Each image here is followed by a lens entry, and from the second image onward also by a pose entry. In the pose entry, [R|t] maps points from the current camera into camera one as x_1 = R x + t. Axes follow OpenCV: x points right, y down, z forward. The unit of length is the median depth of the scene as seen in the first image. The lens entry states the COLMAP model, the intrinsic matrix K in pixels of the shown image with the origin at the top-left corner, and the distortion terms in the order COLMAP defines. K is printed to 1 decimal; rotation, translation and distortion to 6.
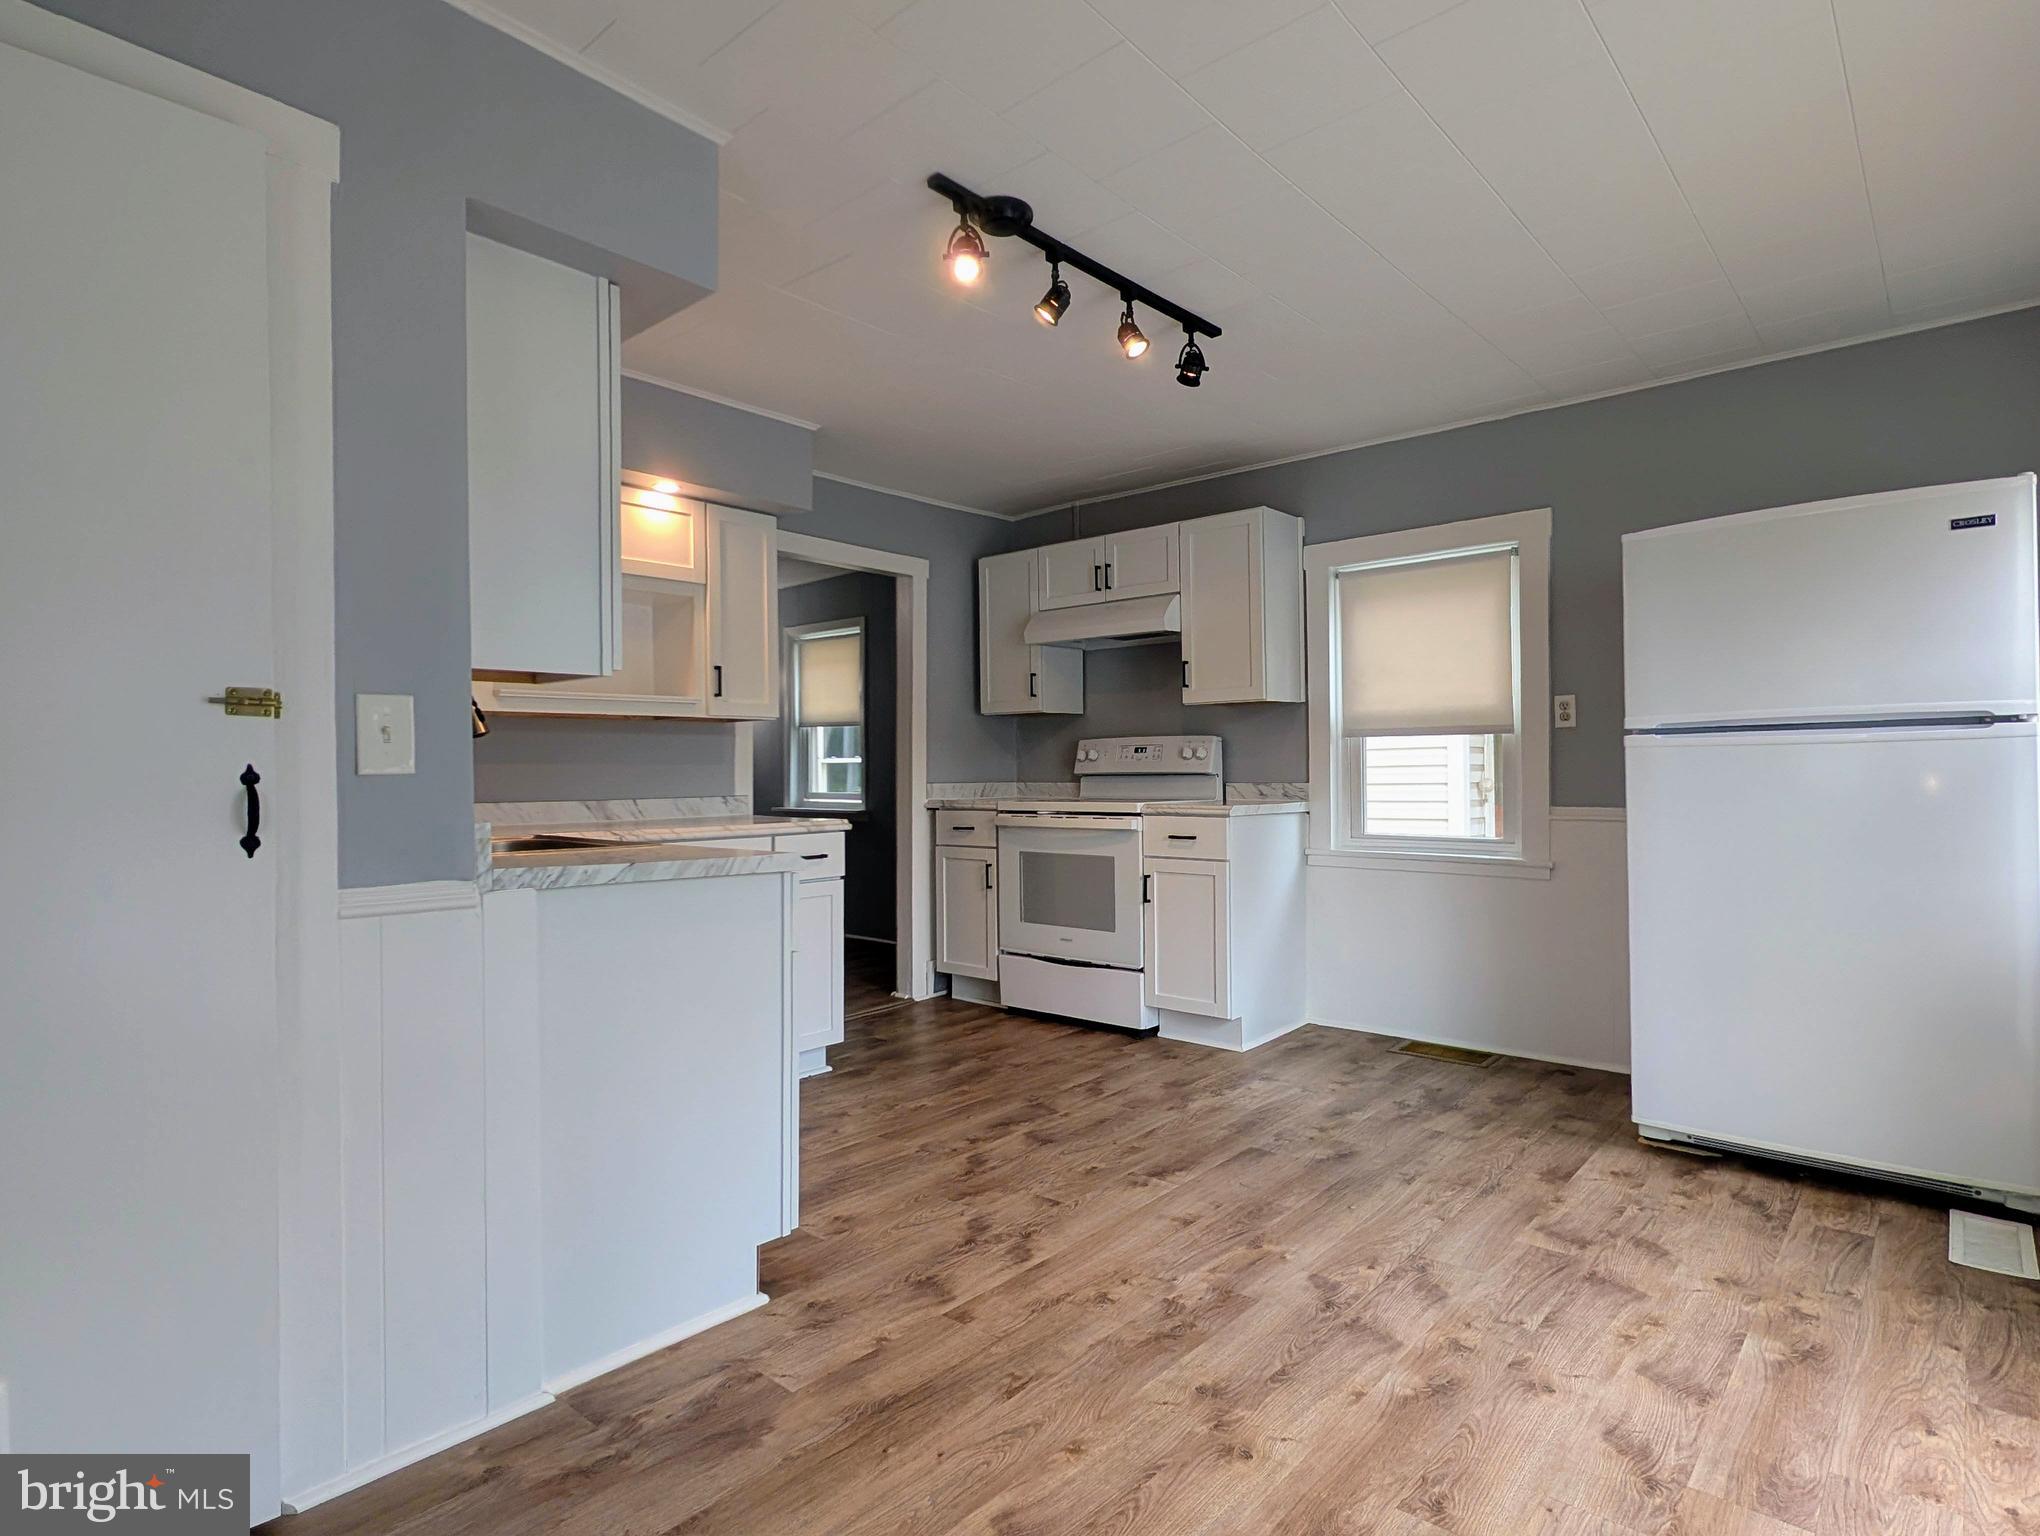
lens RADIAL K [[1093.4, 0, 1013.8], [0, 1093.4, 766.8], [0, 0, 1]] dist [0.004788, 0.000219]
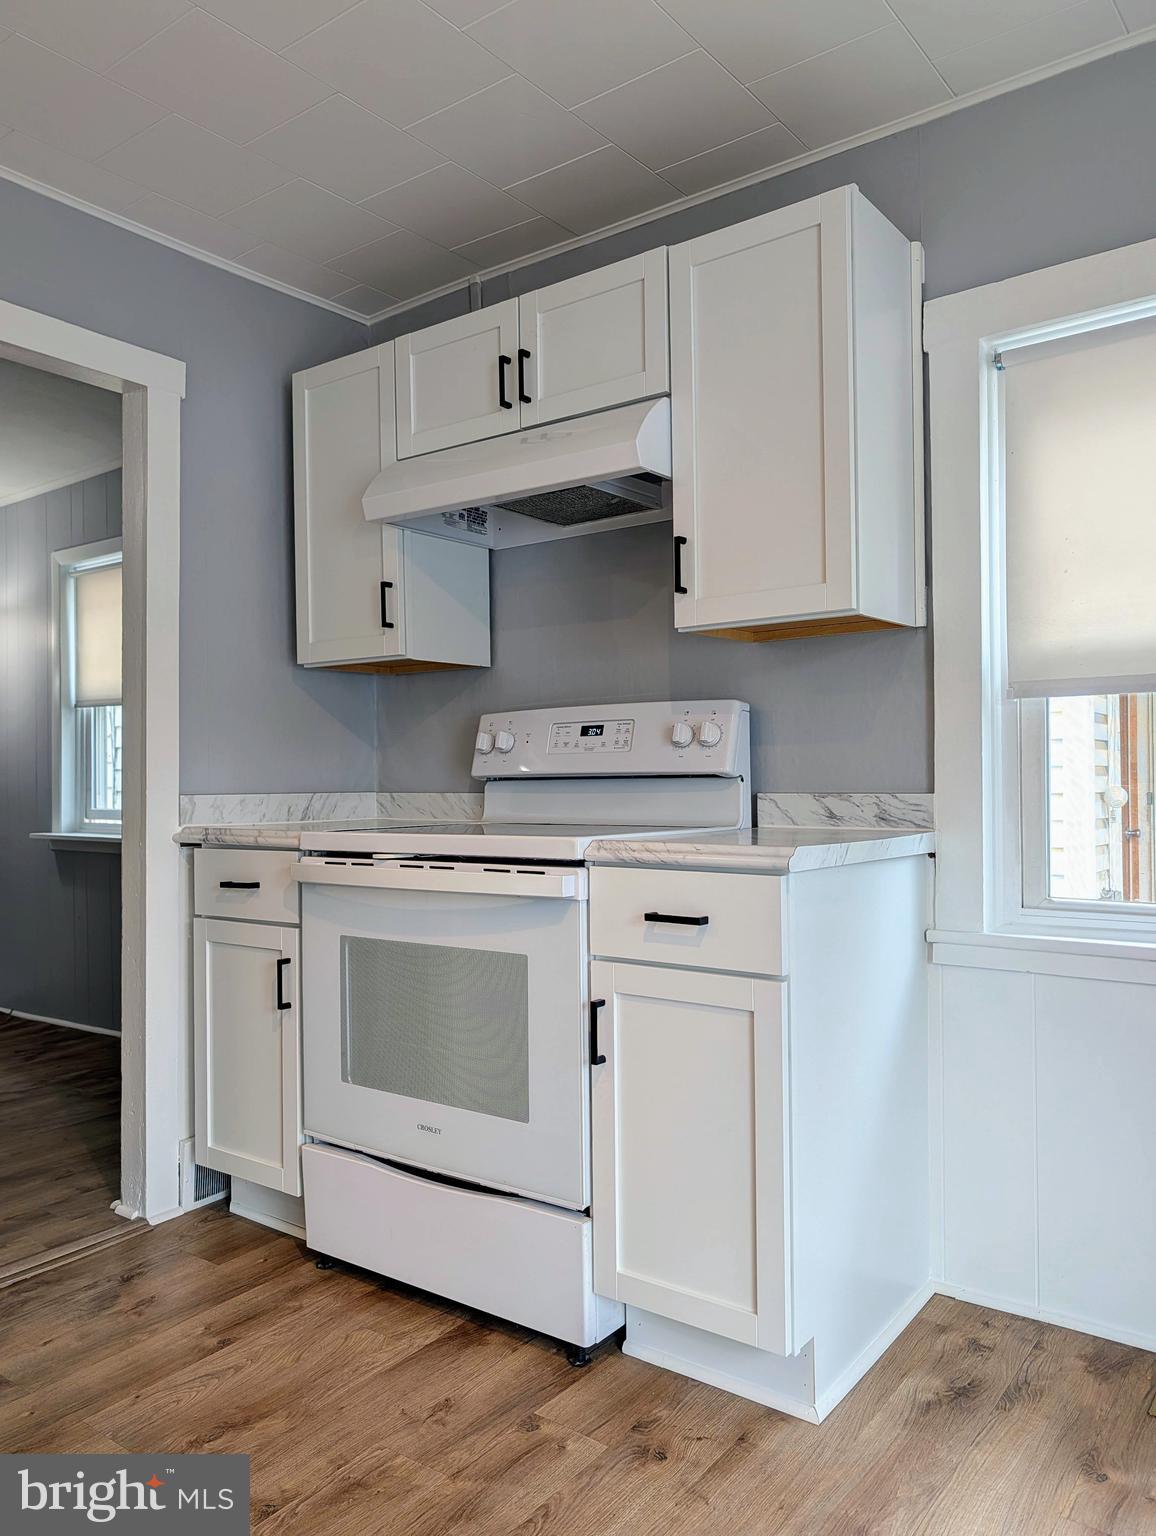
lens RADIAL K [[1108.2, 0, 580.0], [0, 1108.2, 766.8], [0, 0, 1]] dist [0.035859, -0.000968]
pose [[0.996770, 0.000608, 0.080306, 0.070846], [0.000152, 0.999955, -0.009452, 0.007351], [-0.080308, 0.009433, 0.996725, 0.497041]]
